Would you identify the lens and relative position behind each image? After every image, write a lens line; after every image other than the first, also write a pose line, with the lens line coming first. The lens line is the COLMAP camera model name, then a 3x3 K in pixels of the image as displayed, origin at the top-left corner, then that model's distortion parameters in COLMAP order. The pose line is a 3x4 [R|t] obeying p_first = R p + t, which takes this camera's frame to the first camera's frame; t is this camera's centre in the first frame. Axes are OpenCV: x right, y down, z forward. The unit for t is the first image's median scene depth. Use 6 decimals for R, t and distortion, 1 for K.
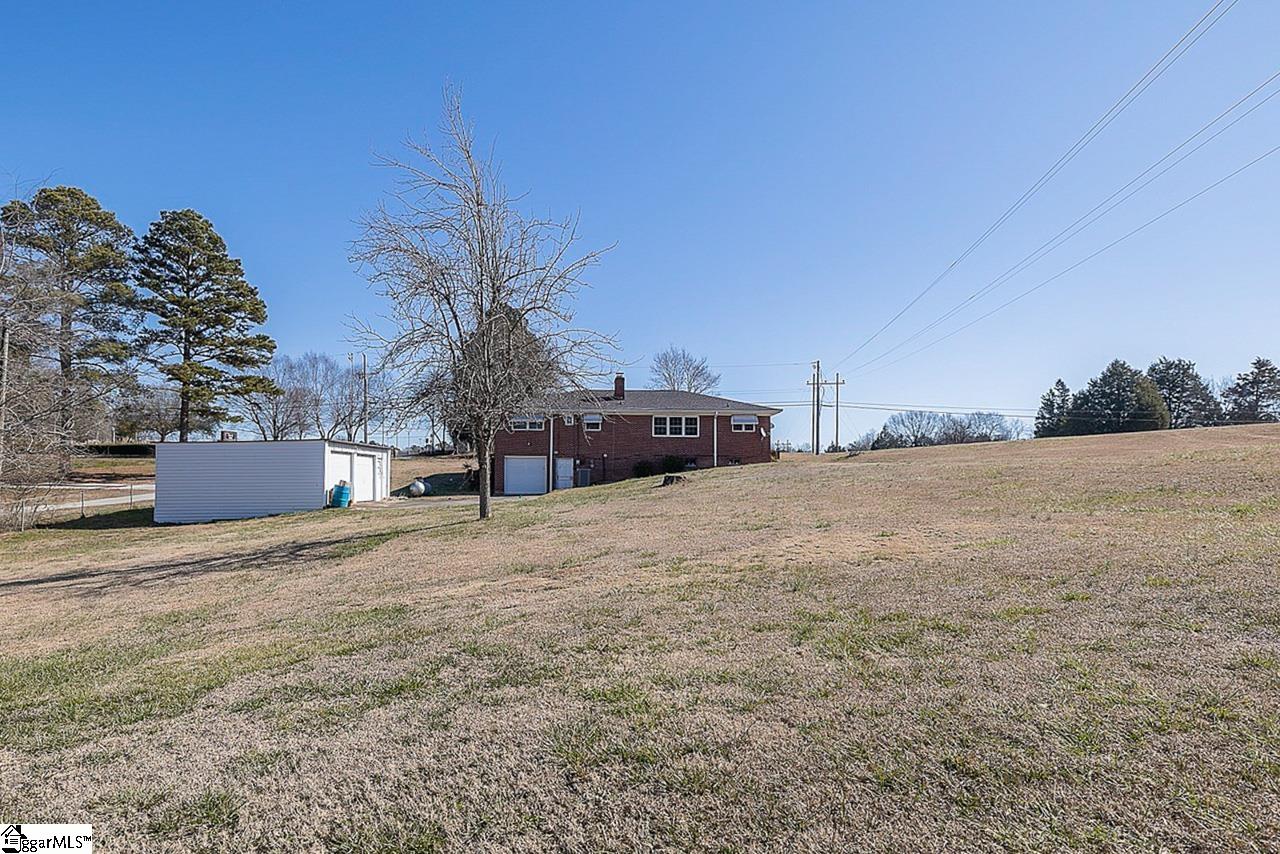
lens RADIAL K [[712.7, 0, 643.2], [0, 712.7, 473.7], [0, 0, 1]] dist [-0.000472, -0.000294]
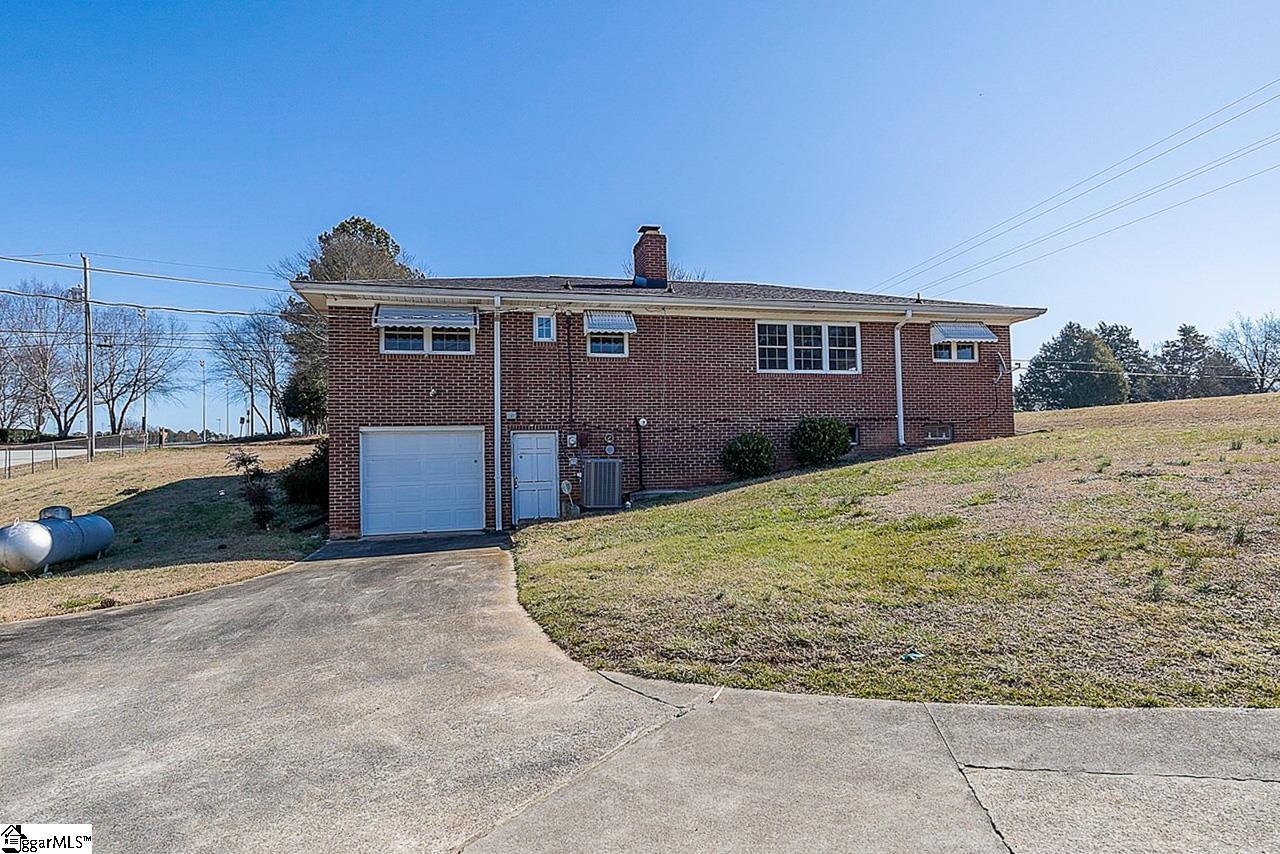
lens RADIAL K [[613.0, 0, 638.8], [0, 613.0, 446.2], [0, 0, 1]] dist [0.003204, 0.001179]
pose [[0.975304, -0.024048, 0.219554, -0.099230], [0.027512, 0.999540, -0.012730, -0.006502], [-0.219146, 0.018456, 0.975517, 0.531081]]
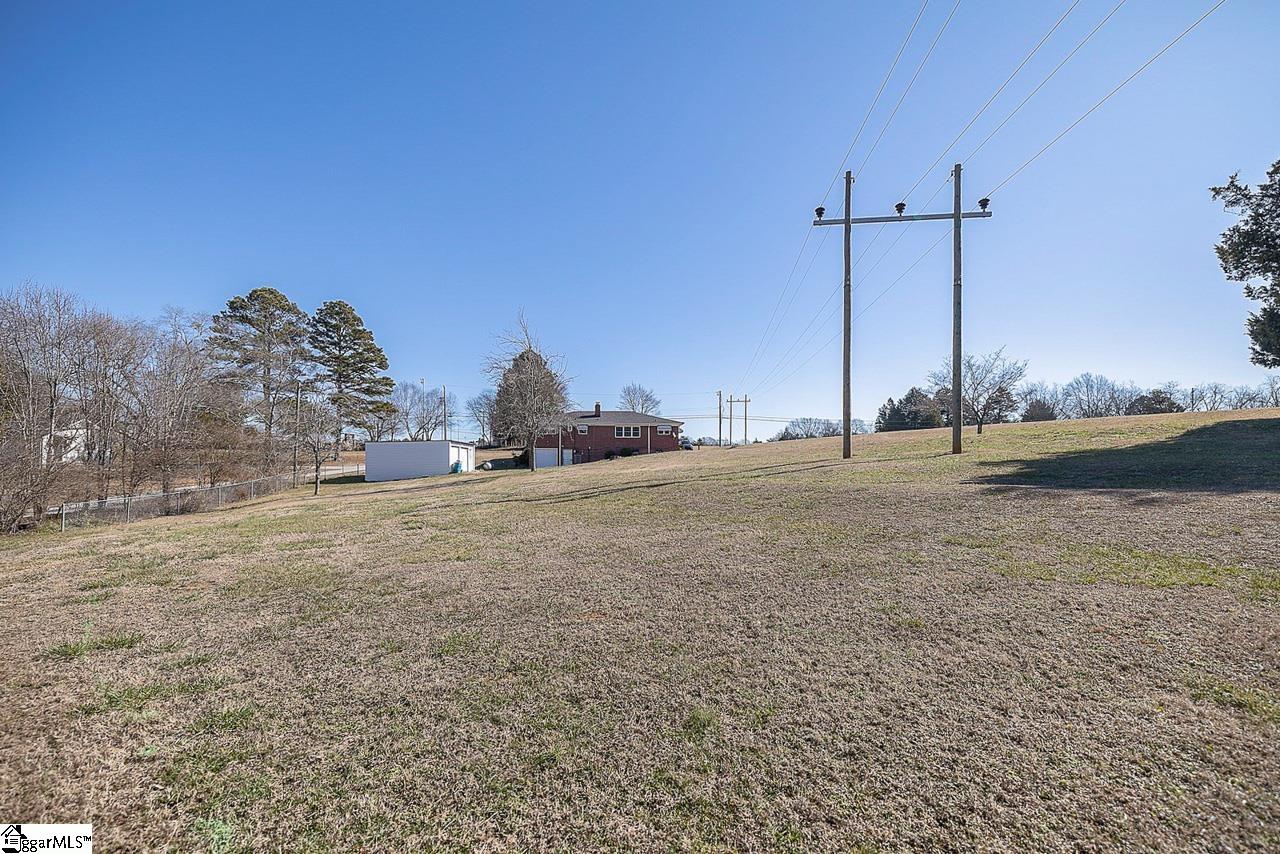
lens RADIAL K [[566.9, 0, 640.5], [0, 566.9, 453.2], [0, 0, 1]] dist [0.001891, -0.000088]
pose [[0.999950, -0.005504, 0.008310, 0.052096], [0.005666, 0.999794, -0.019495, 0.014281], [-0.008201, 0.019541, 0.999775, -0.366730]]
